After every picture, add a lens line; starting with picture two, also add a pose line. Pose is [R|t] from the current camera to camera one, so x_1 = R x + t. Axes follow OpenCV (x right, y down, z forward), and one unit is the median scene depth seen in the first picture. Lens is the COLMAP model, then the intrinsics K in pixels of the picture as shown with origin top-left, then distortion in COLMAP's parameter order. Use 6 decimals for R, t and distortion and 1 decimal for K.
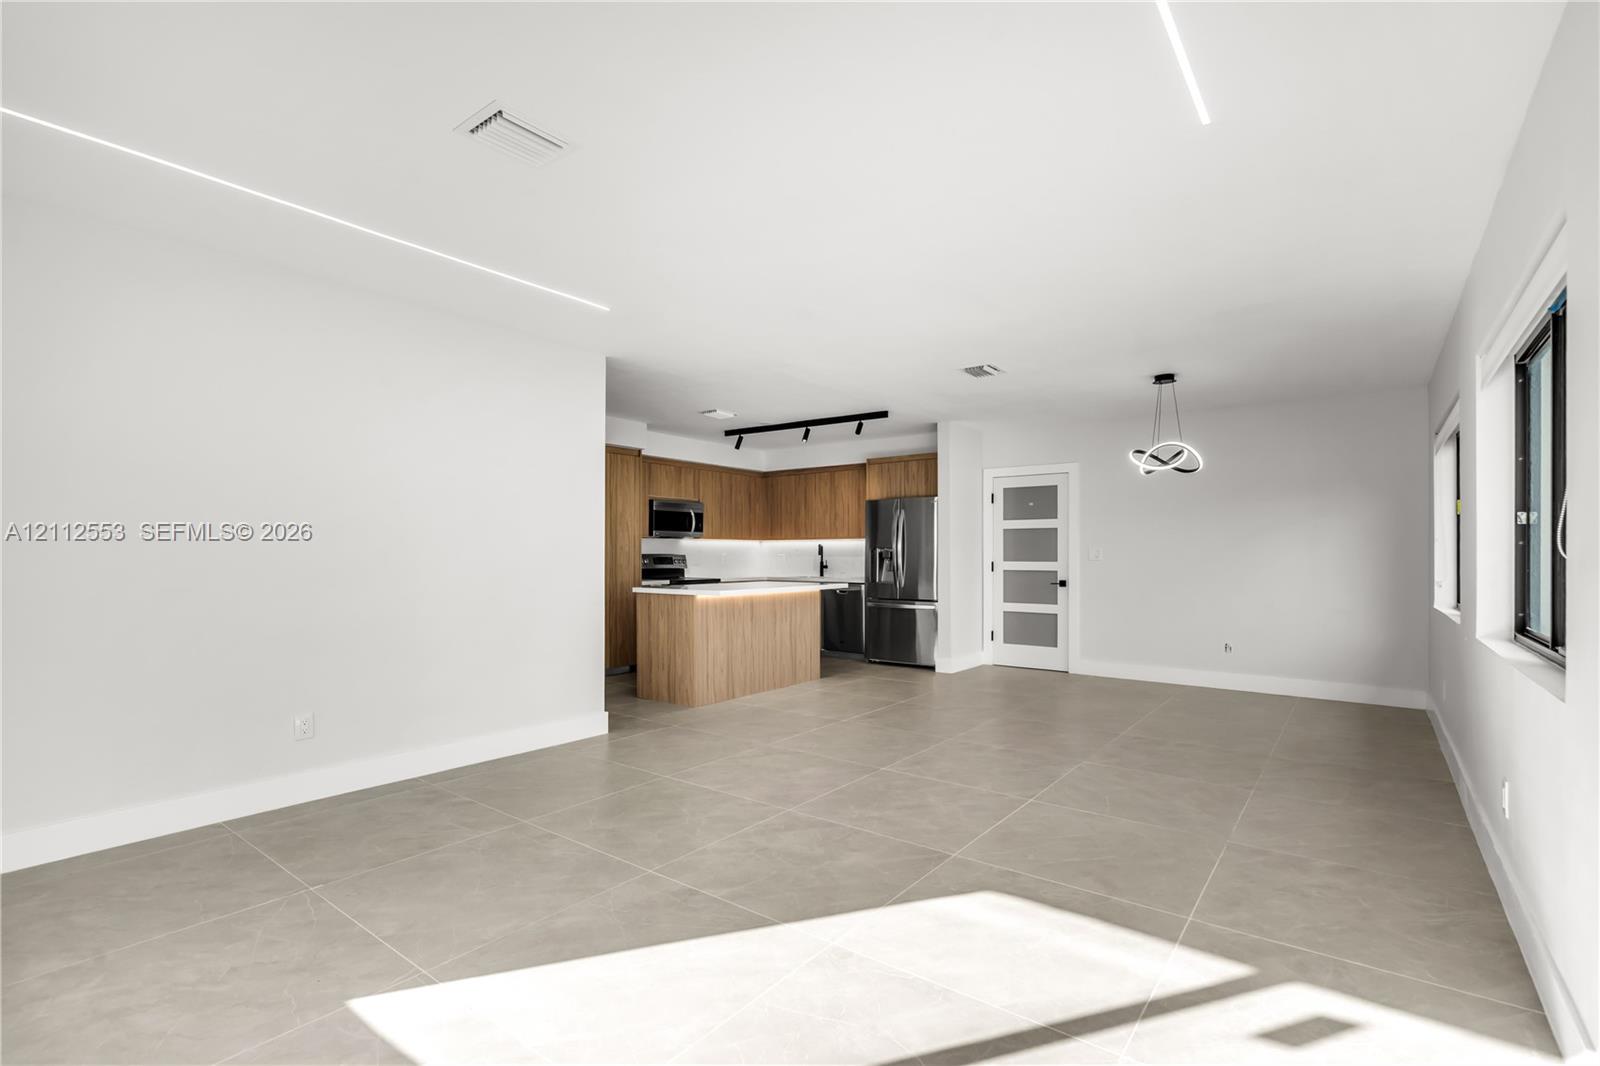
lens RADIAL K [[722.8, 0, 811.7], [0, 722.8, 546.8], [0, 0, 1]] dist [0.000627, 0.000096]
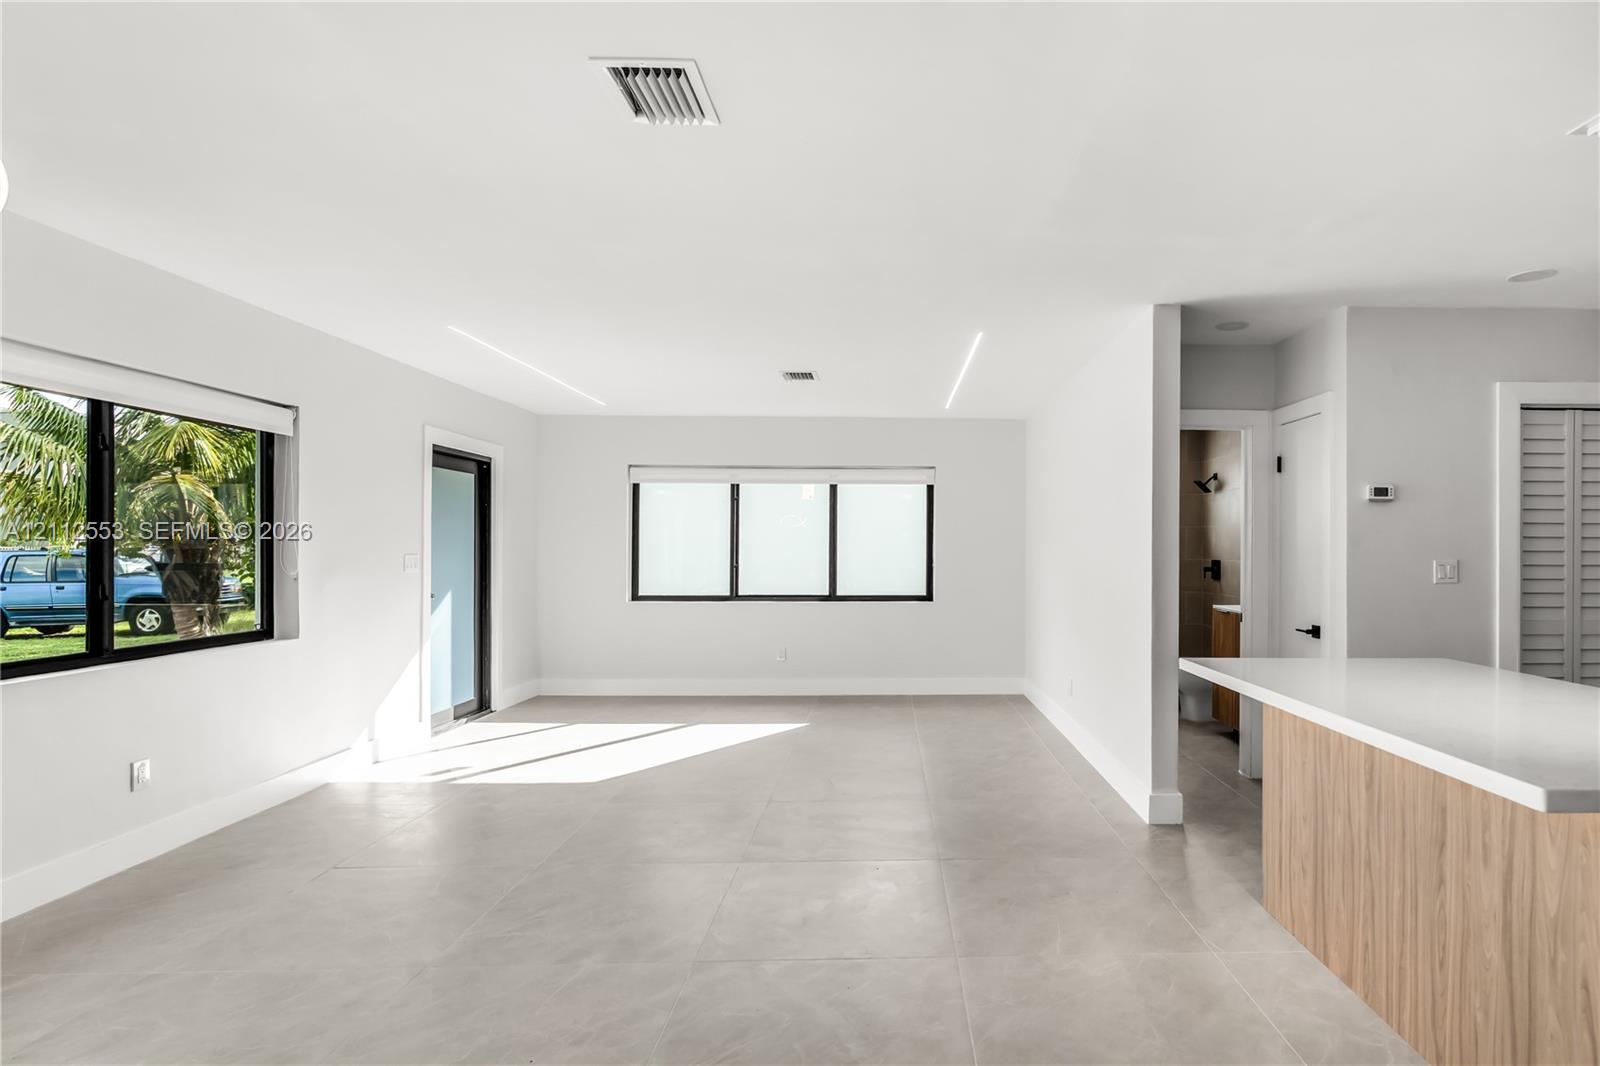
lens RADIAL K [[826.7, 0, 921.1], [0, 826.7, 546.3], [0, 0, 1]] dist [0.000175, -0.000267]
pose [[-0.774323, -0.005784, -0.632765, 0.262045], [0.003384, 0.999906, -0.013281, -0.006358], [0.632782, -0.012425, -0.774230, 0.933457]]
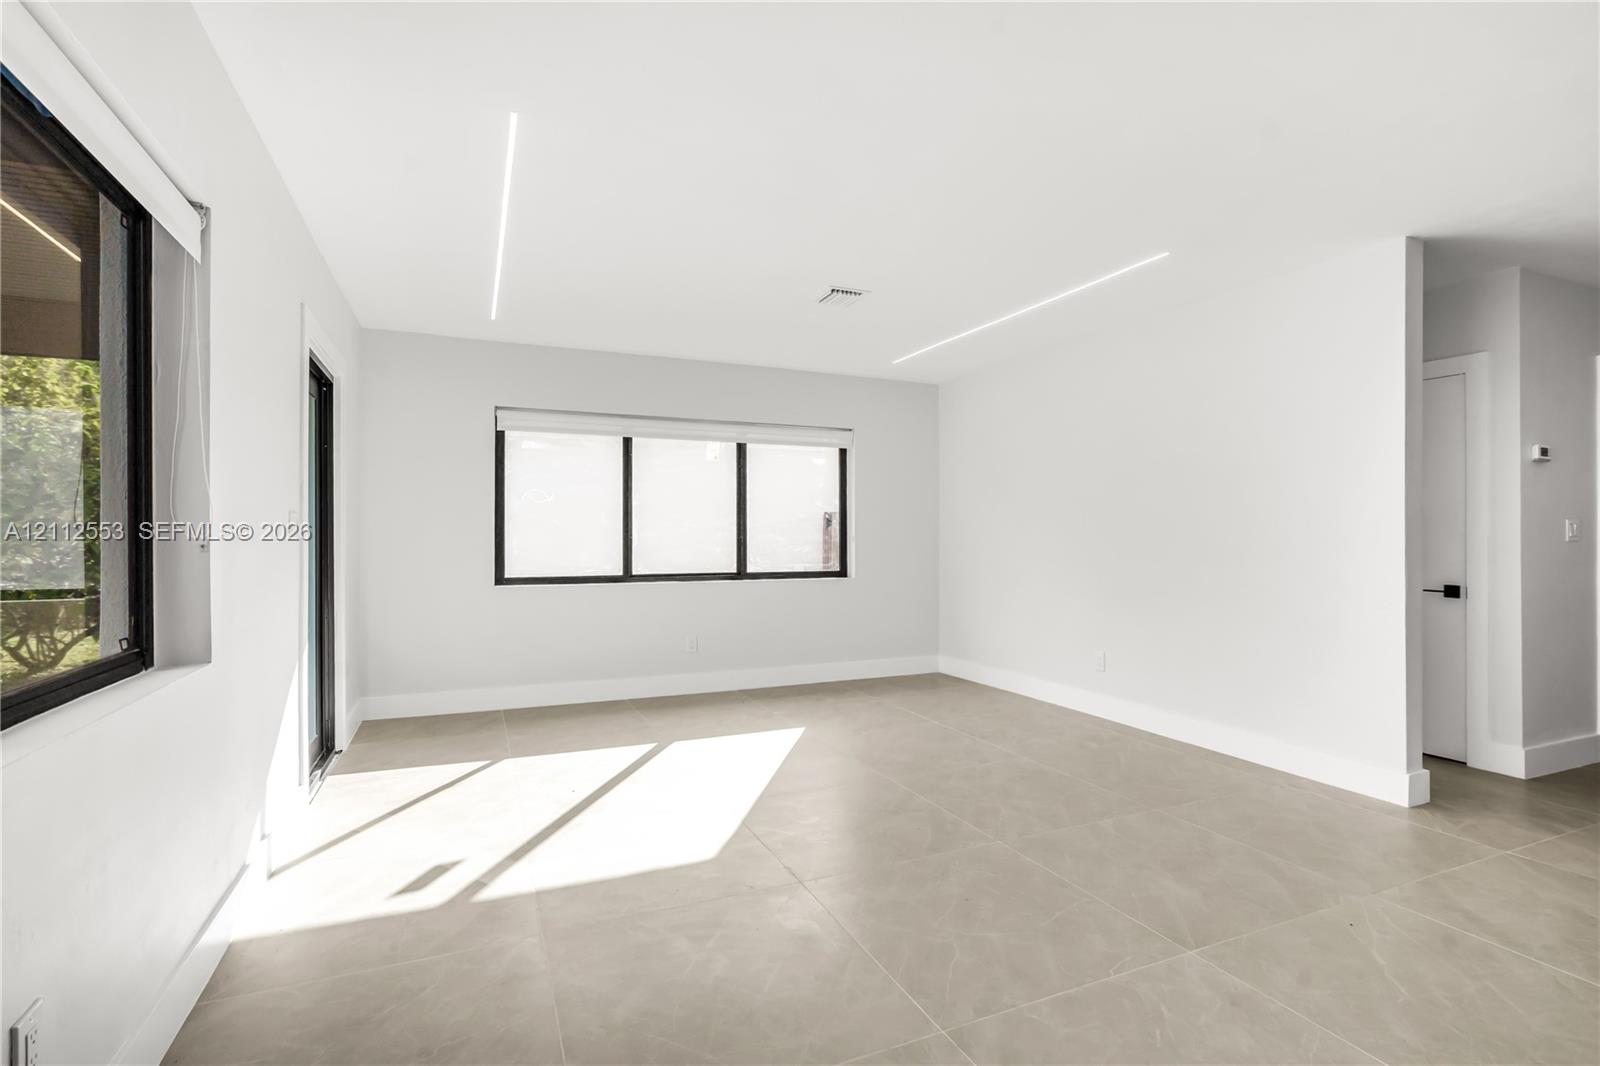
lens RADIAL K [[754.5, 0, 802.4], [0, 754.5, 535.8], [0, 0, 1]] dist [-0.002073, 0.000222]
pose [[-0.484801, -0.002160, -0.874622, 0.364293], [0.008420, 0.999939, -0.007137, 0.006900], [0.874584, -0.010824, -0.484754, 0.531670]]
